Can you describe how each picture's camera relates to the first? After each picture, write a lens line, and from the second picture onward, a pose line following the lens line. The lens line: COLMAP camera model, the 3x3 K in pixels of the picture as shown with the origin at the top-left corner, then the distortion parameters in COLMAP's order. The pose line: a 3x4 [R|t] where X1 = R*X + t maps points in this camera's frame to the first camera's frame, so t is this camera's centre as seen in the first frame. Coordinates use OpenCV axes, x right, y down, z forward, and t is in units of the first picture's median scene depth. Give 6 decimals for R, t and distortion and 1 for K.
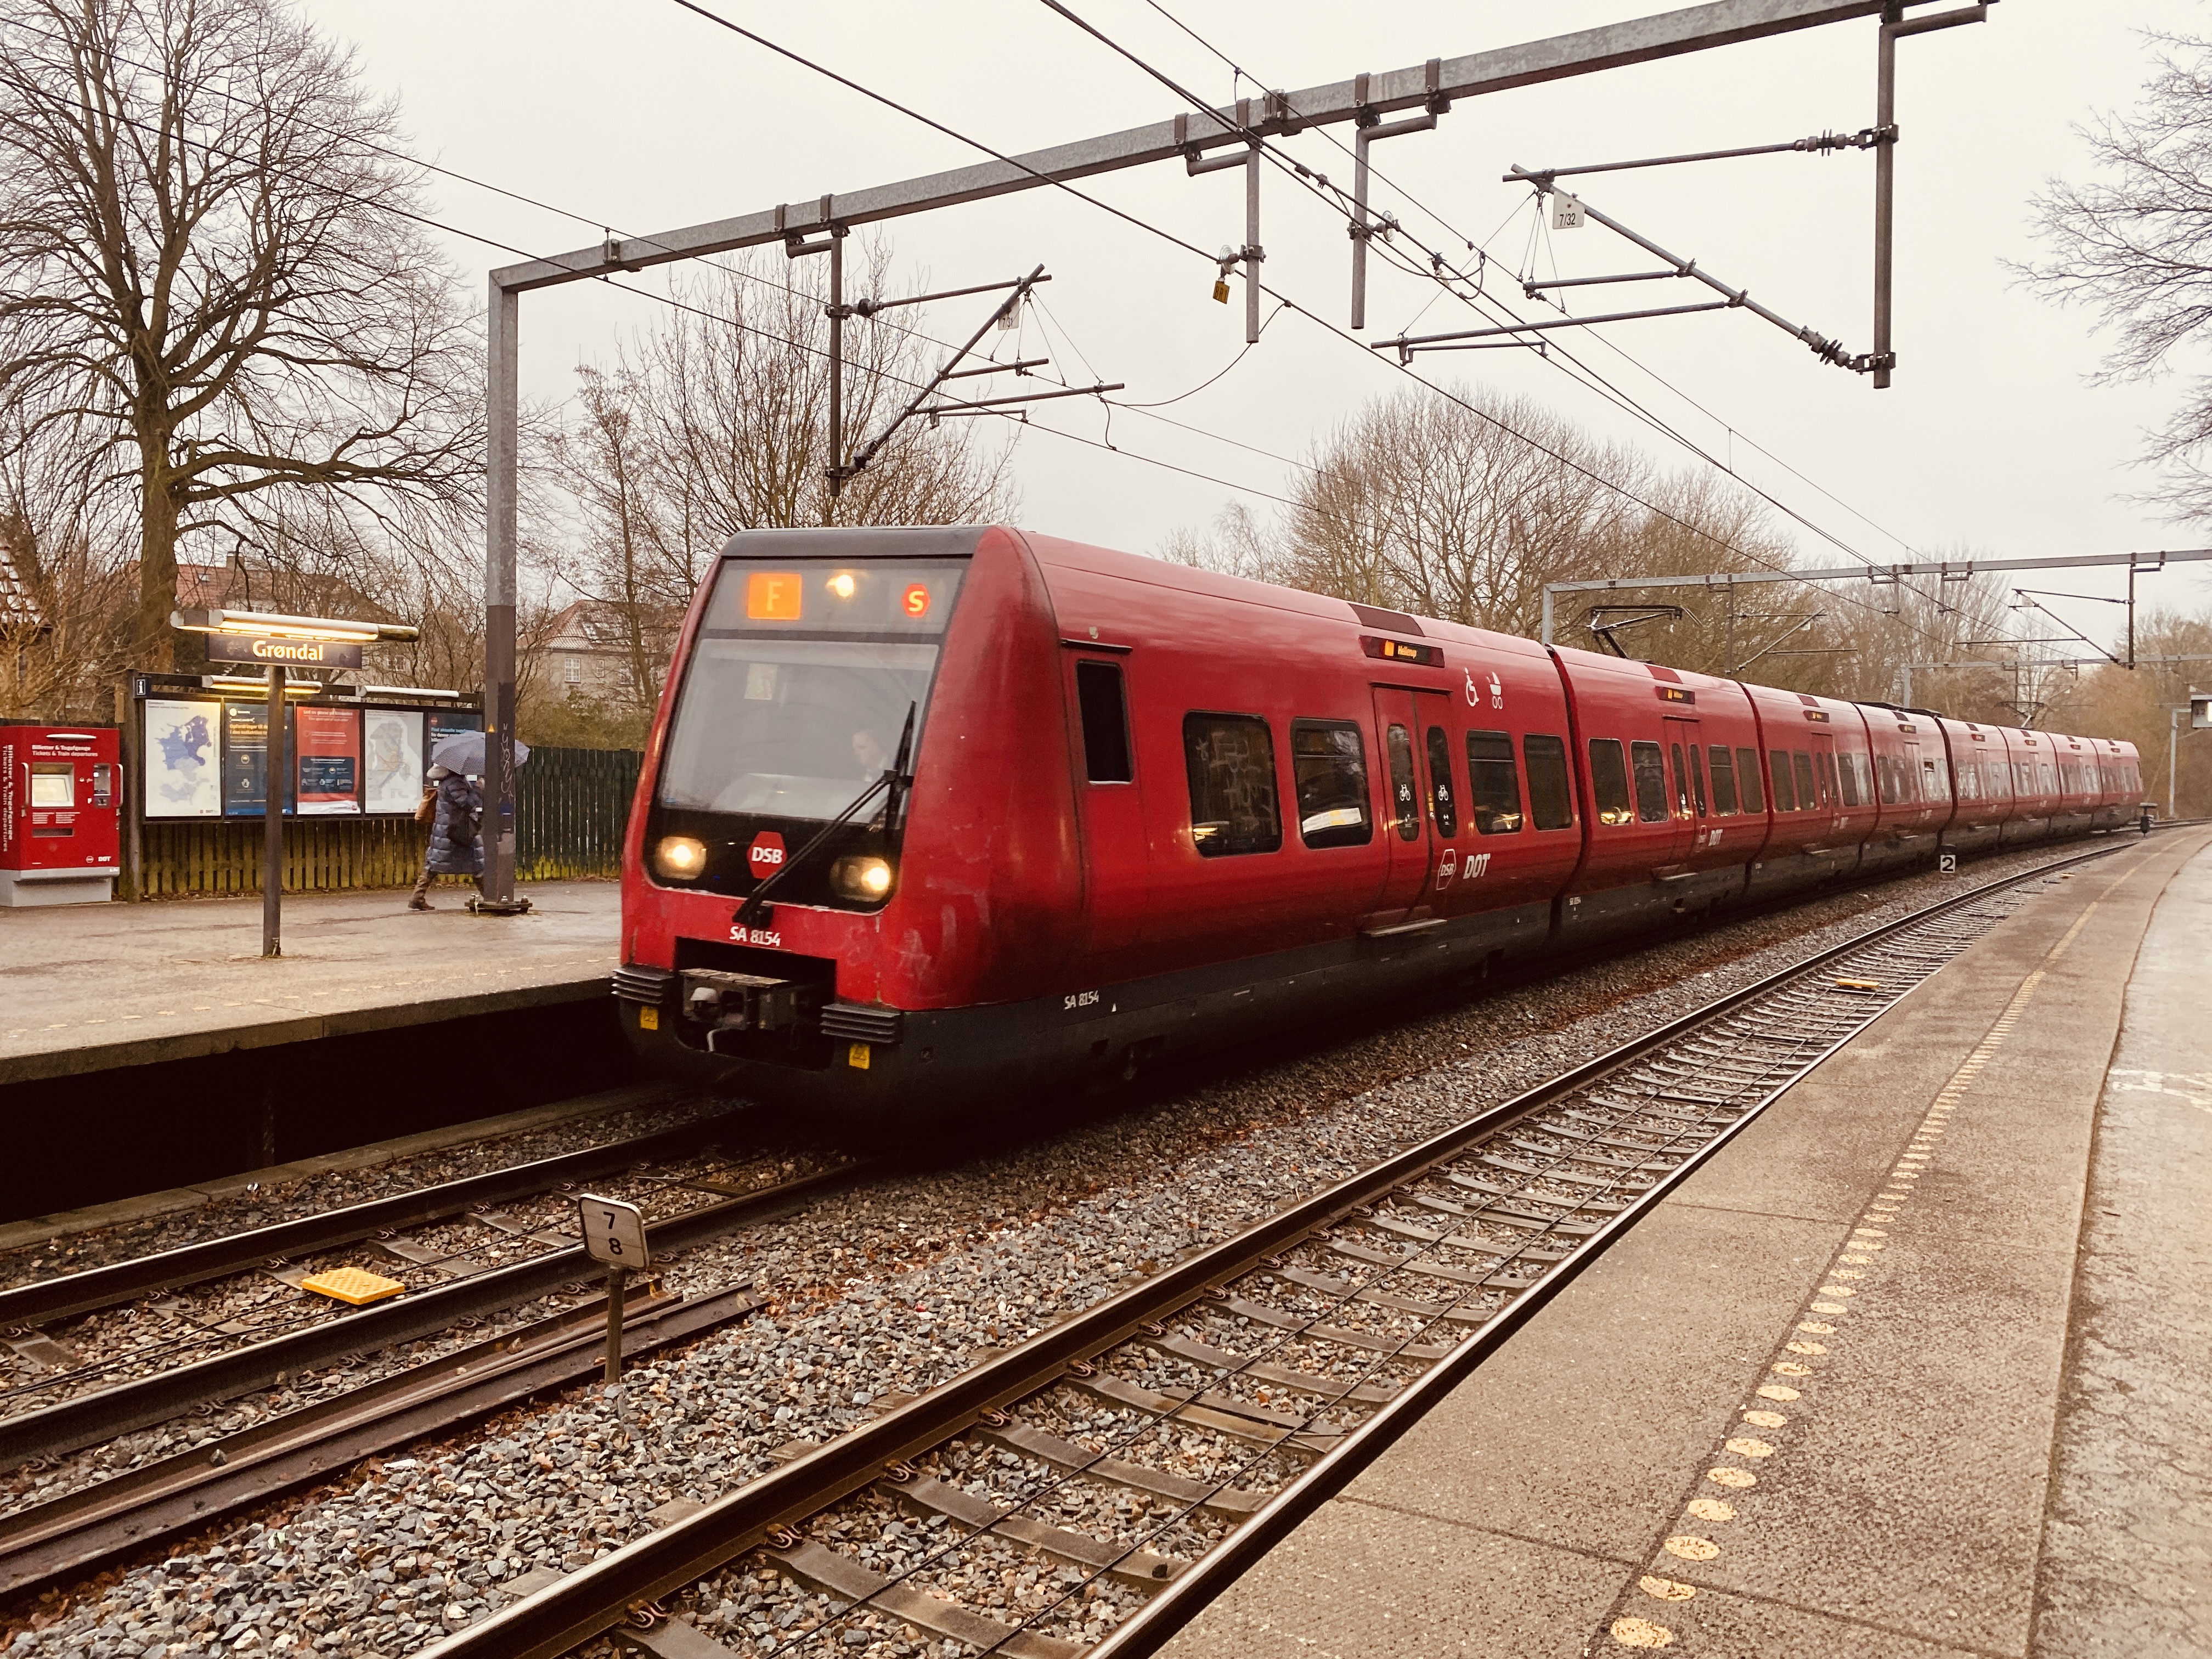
lens RADIAL K [[1680.2, 0, 1101.7], [0, 1680.2, 810.4], [0, 0, 1]] dist [0.034623, -0.021924]
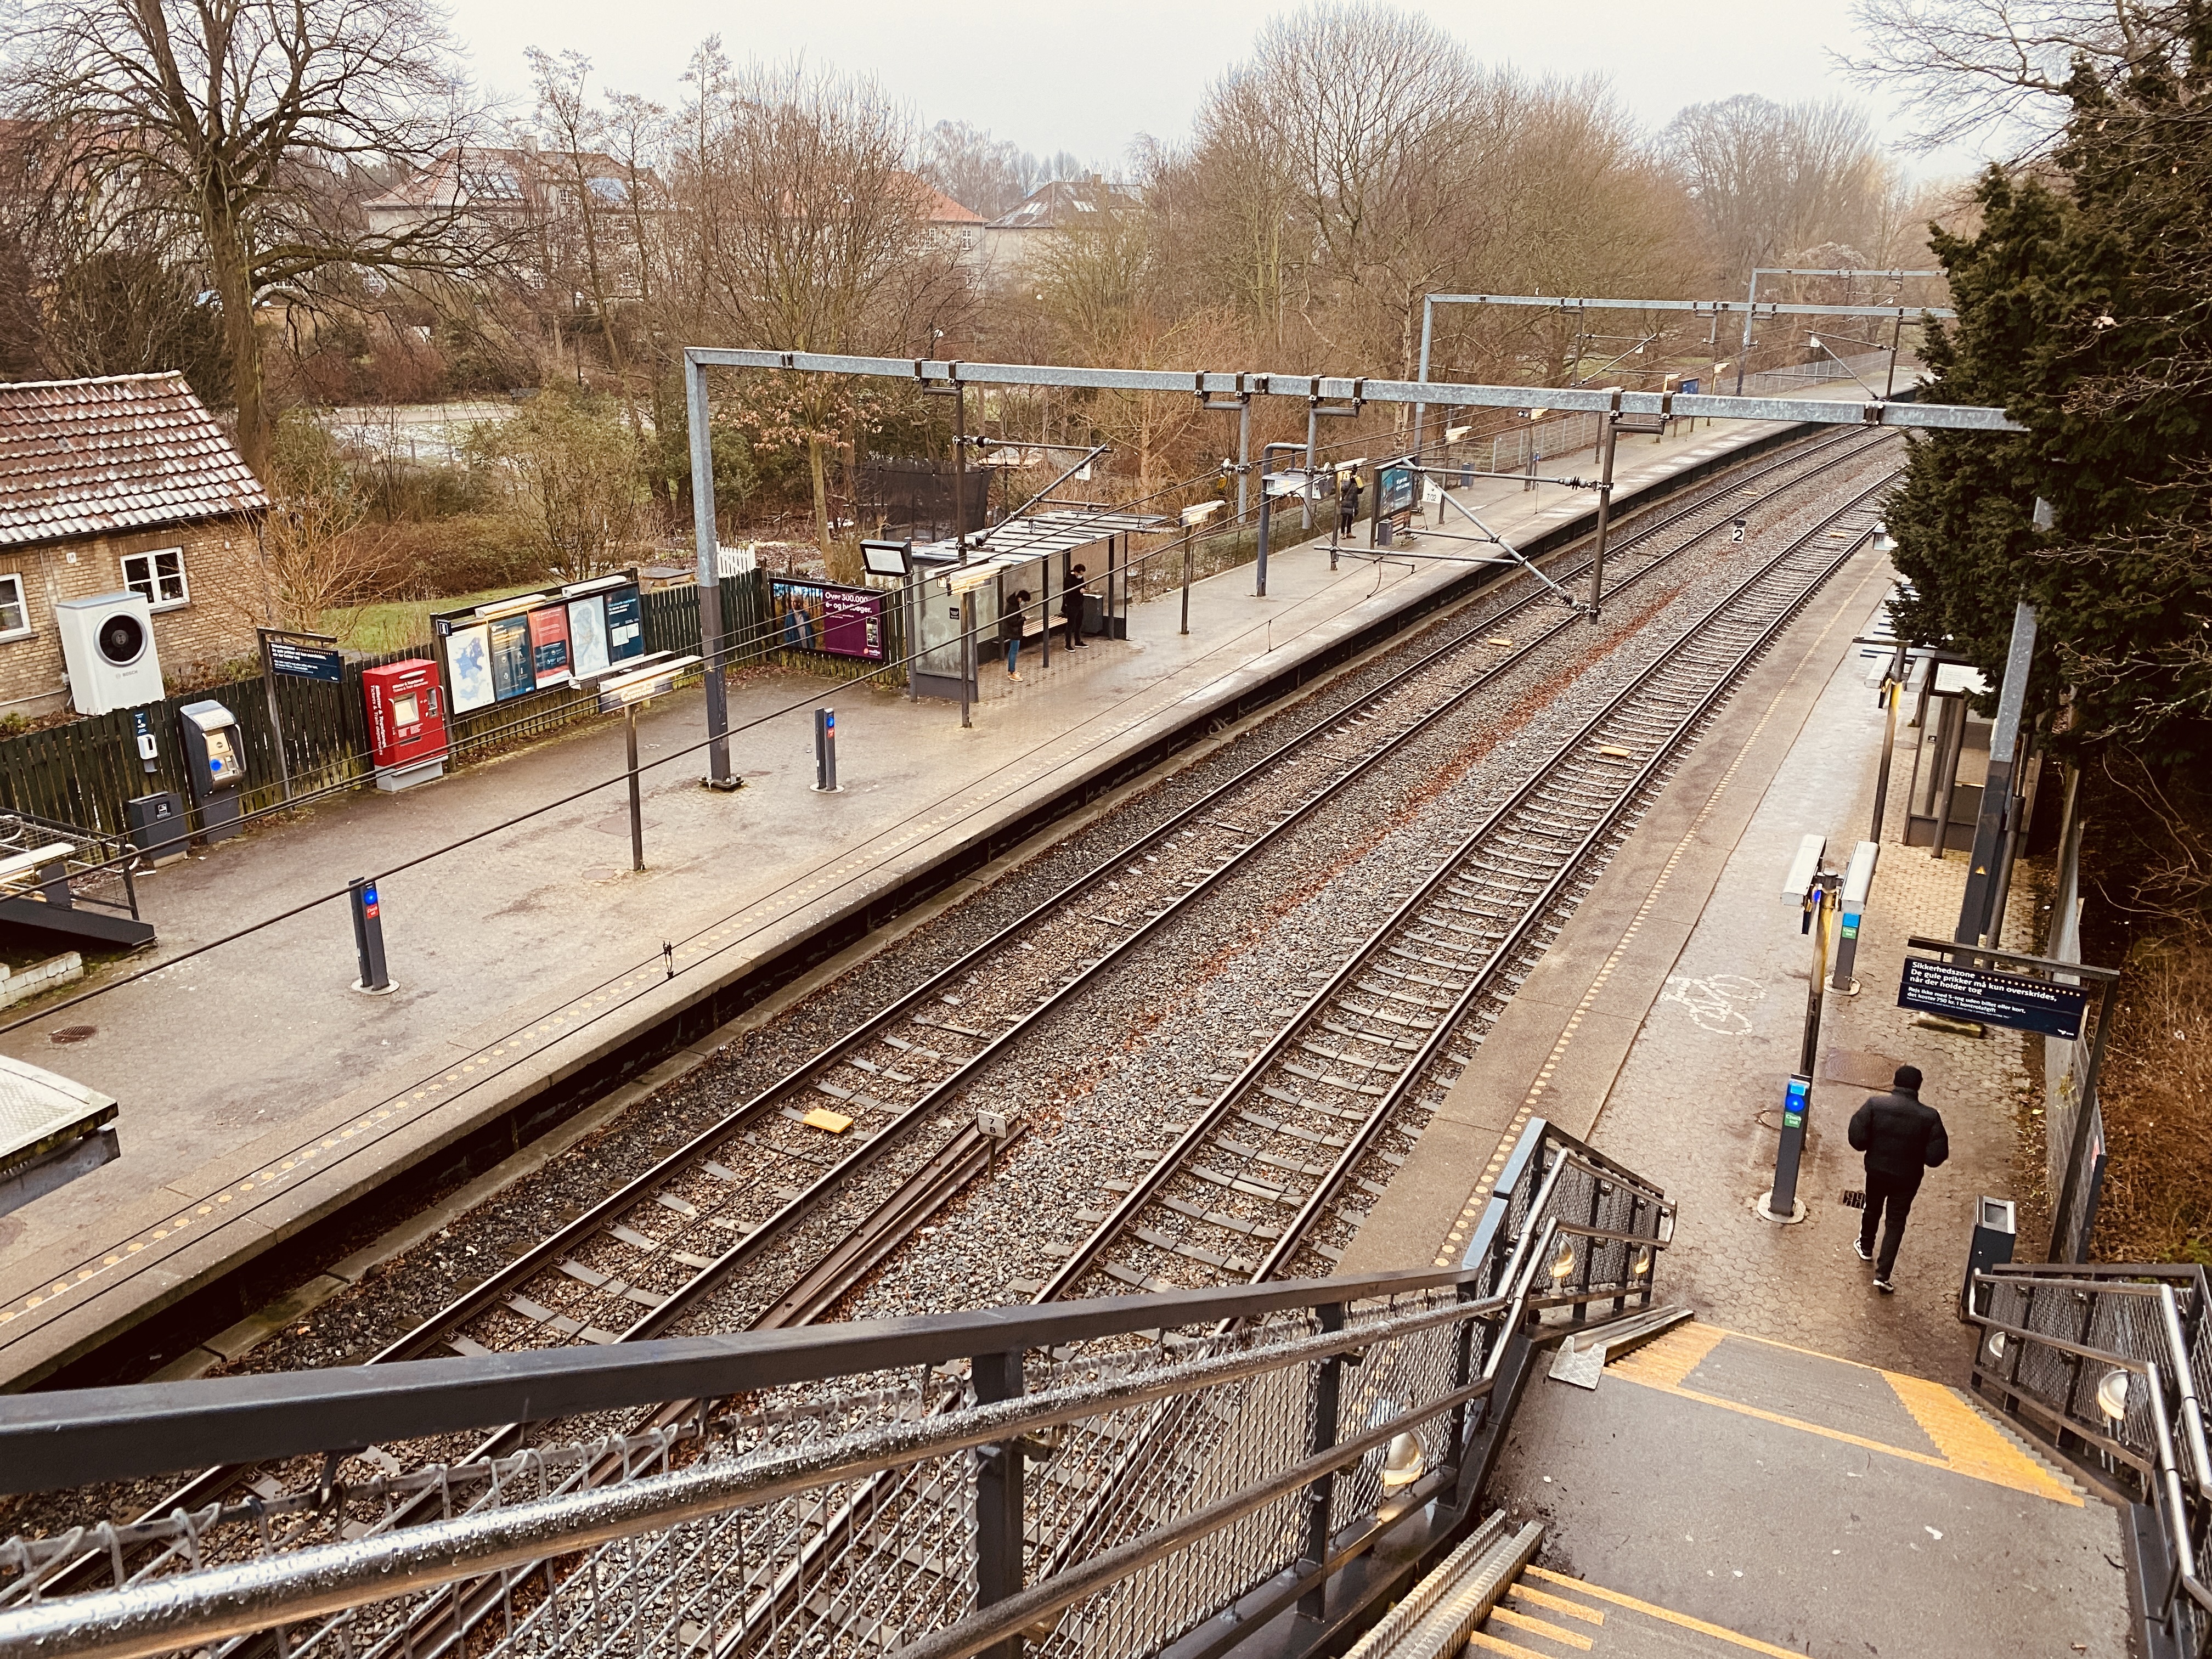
lens RADIAL K [[1680.2, 0, 1100.2], [0, 1680.2, 823.1], [0, 0, 1]] dist [0.034623, -0.021924]
pose [[0.996985, -0.023269, 0.074024, -0.194591], [-0.000555, 0.951816, 0.306668, -0.550540], [-0.077593, -0.305784, 0.948934, -0.693423]]
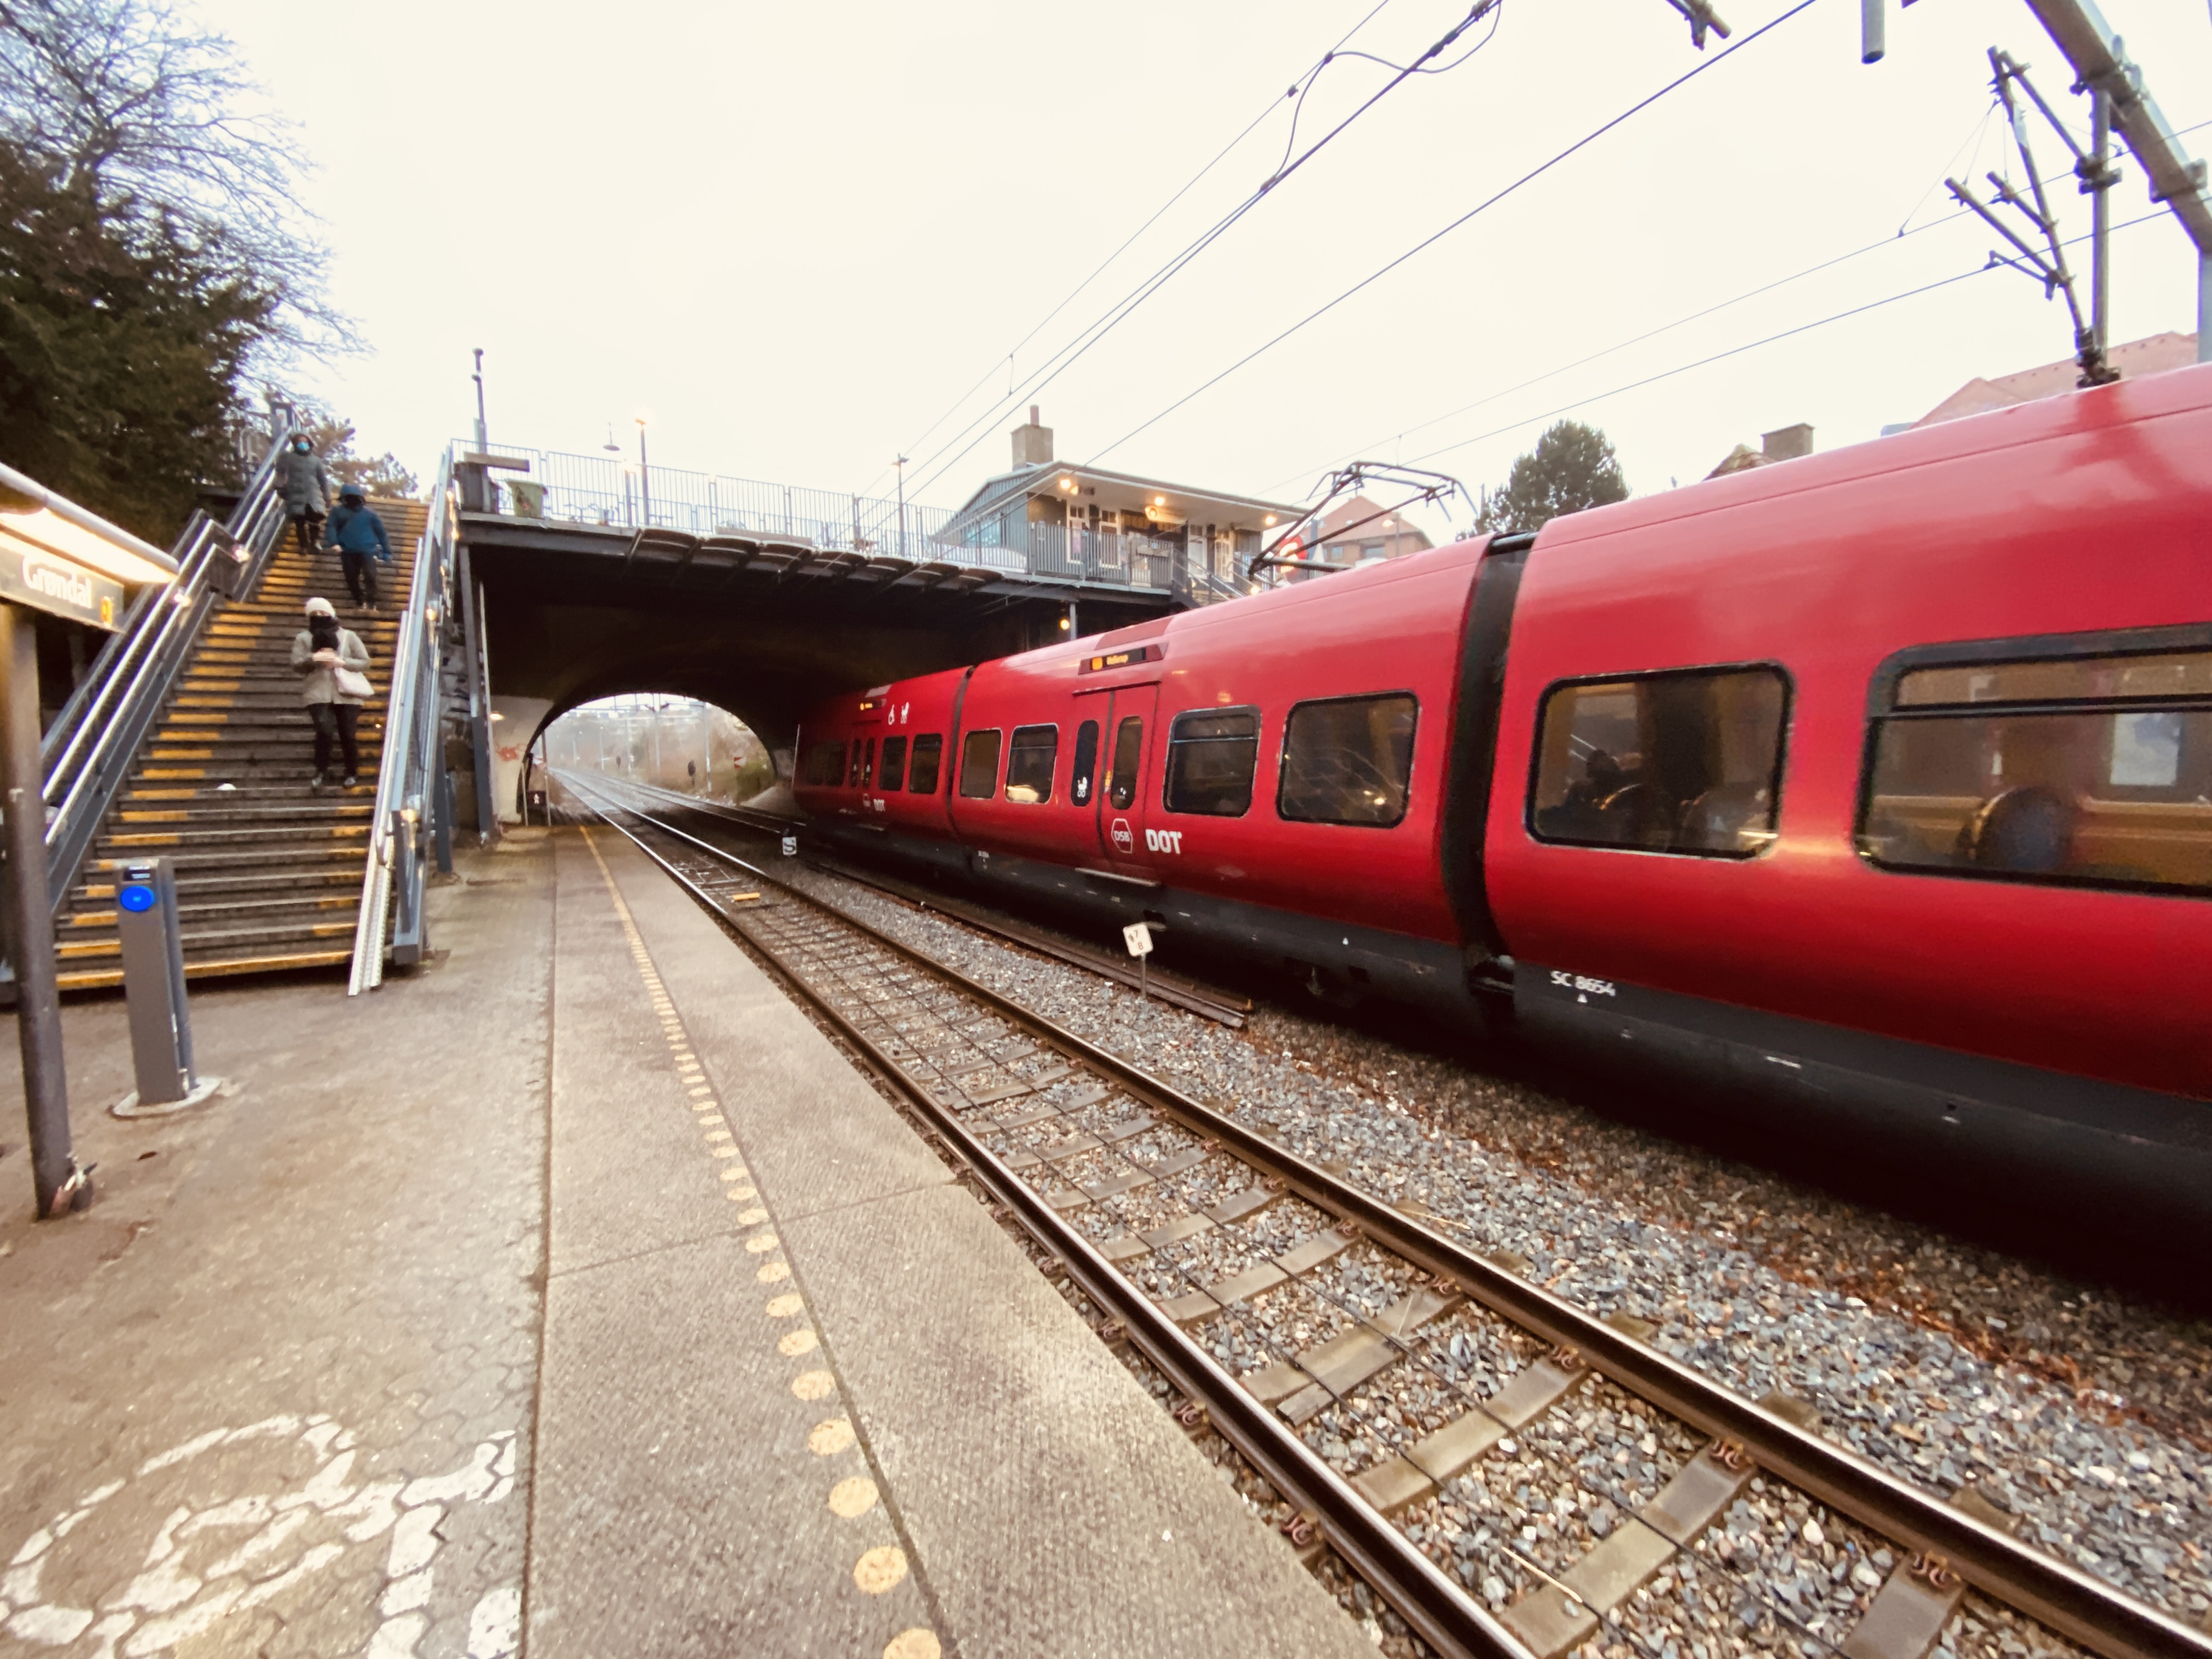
lens RADIAL K [[892.1, 0, 1108.5], [0, 892.1, 831.5], [0, 0, 1]] dist [0.007531, -0.014325]
pose [[-0.457260, 0.074187, -0.886233, 0.581756], [-0.009876, 0.996030, 0.088473, -0.019775], [0.889278, 0.049207, -0.454712, 1.002307]]
